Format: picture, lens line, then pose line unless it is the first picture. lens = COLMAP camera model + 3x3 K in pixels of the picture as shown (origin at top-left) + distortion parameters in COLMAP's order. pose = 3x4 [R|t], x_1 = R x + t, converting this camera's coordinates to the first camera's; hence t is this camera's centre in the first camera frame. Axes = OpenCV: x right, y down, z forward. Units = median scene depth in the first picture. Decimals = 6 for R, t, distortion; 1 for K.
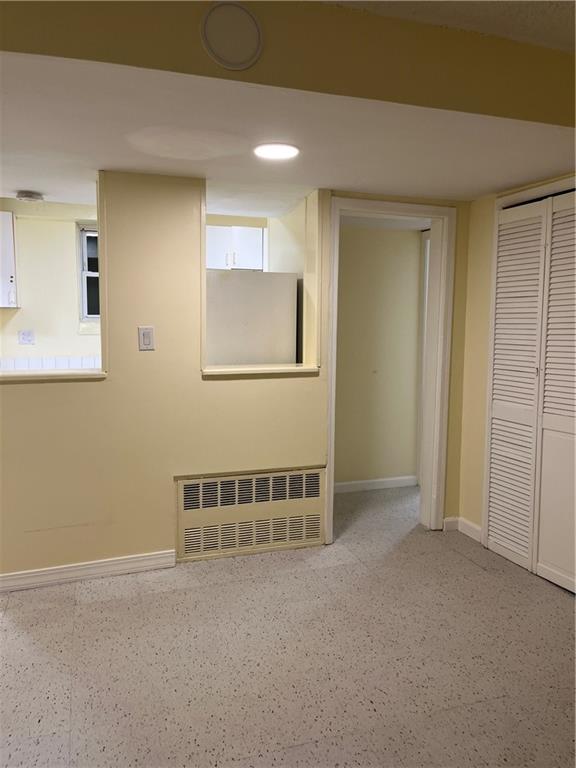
lens RADIAL K [[585.0, 0, 292.5], [0, 585.0, 372.0], [0, 0, 1]] dist [0.043771, -0.058788]
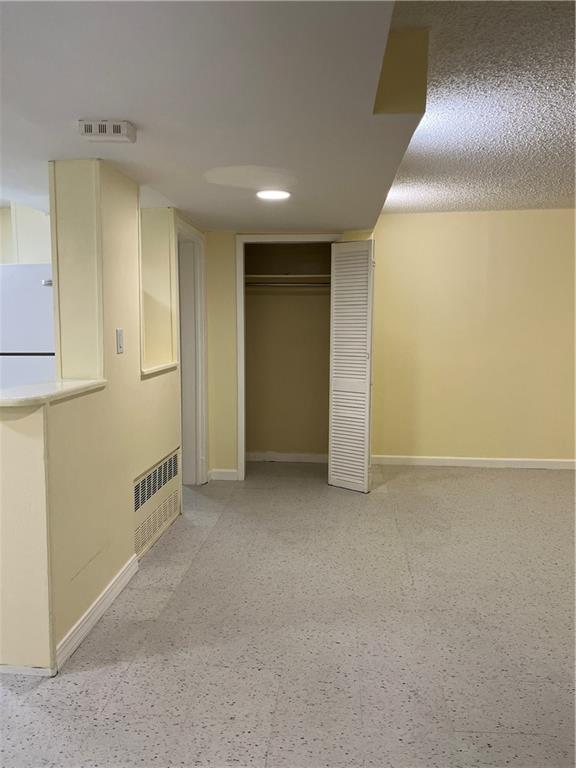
lens RADIAL K [[585.0, 0, 290.1], [0, 585.0, 379.7], [0, 0, 1]] dist [0.043771, -0.058788]
pose [[0.408868, -0.097722, 0.907347, -0.949136], [0.084900, 0.994011, 0.068798, -0.034754], [-0.908636, 0.048904, 0.414716, 0.332600]]
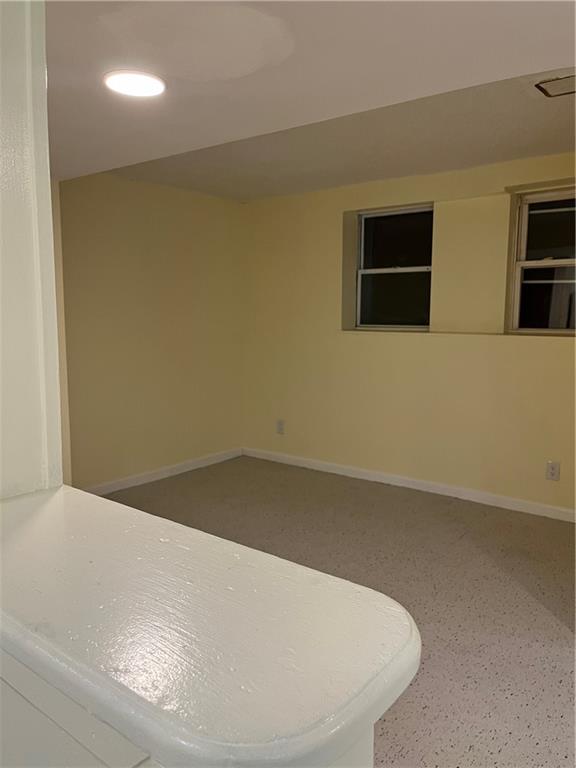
lens RADIAL K [[585.0, 0, 286.2], [0, 585.0, 378.6], [0, 0, 1]] dist [0.043771, -0.058788]
pose [[-0.530046, -0.106479, 0.841257, -0.592452], [0.070280, 0.983155, 0.168720, -0.091727], [-0.845052, 0.148553, -0.513634, 0.963026]]
